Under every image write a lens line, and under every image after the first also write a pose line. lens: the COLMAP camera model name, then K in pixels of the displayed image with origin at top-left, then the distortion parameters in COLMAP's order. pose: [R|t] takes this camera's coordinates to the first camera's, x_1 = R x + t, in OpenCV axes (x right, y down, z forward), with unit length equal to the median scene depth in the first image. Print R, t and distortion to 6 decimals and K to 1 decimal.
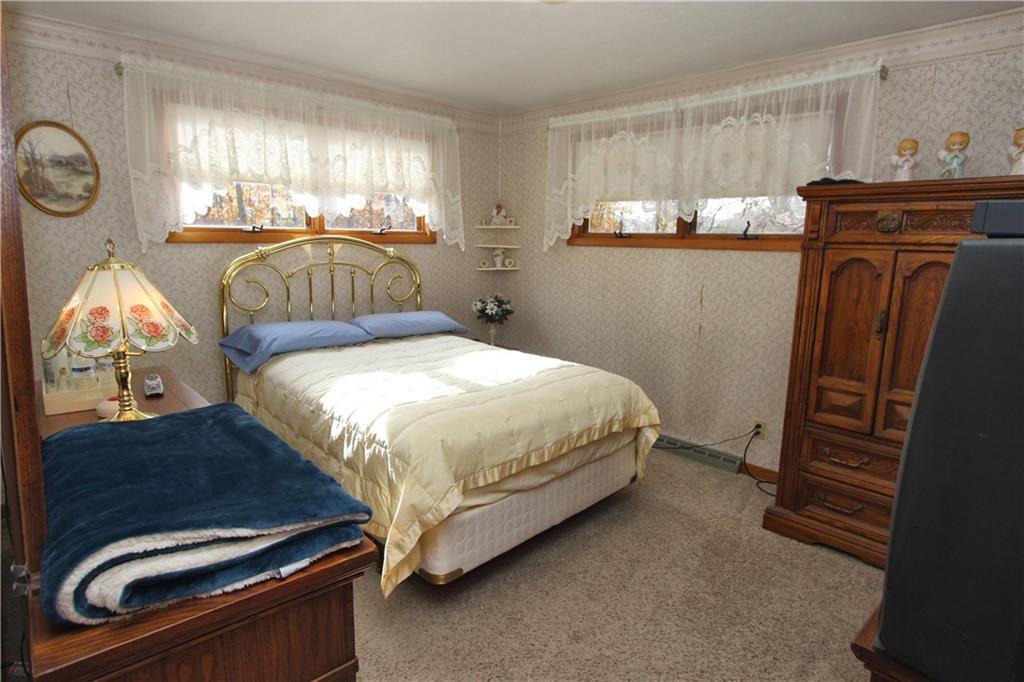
lens RADIAL K [[577.3, 0, 512.0], [0, 577.3, 341.0], [0, 0, 1]] dist [-0.003605, -0.000385]
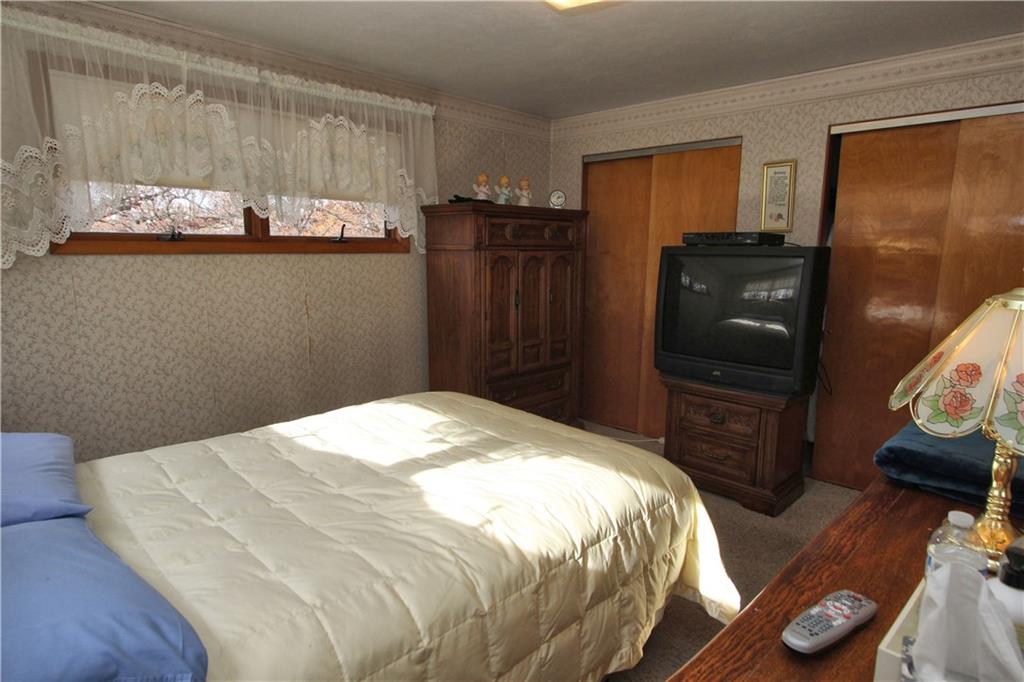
lens RADIAL K [[577.3, 0, 512.0], [0, 577.3, 341.0], [0, 0, 1]] dist [-0.003605, -0.000385]
pose [[-0.058927, -0.179765, 0.981943, -0.596883], [0.166811, 0.968049, 0.187232, -0.142286], [-0.984226, 0.174832, -0.027057, 0.732794]]
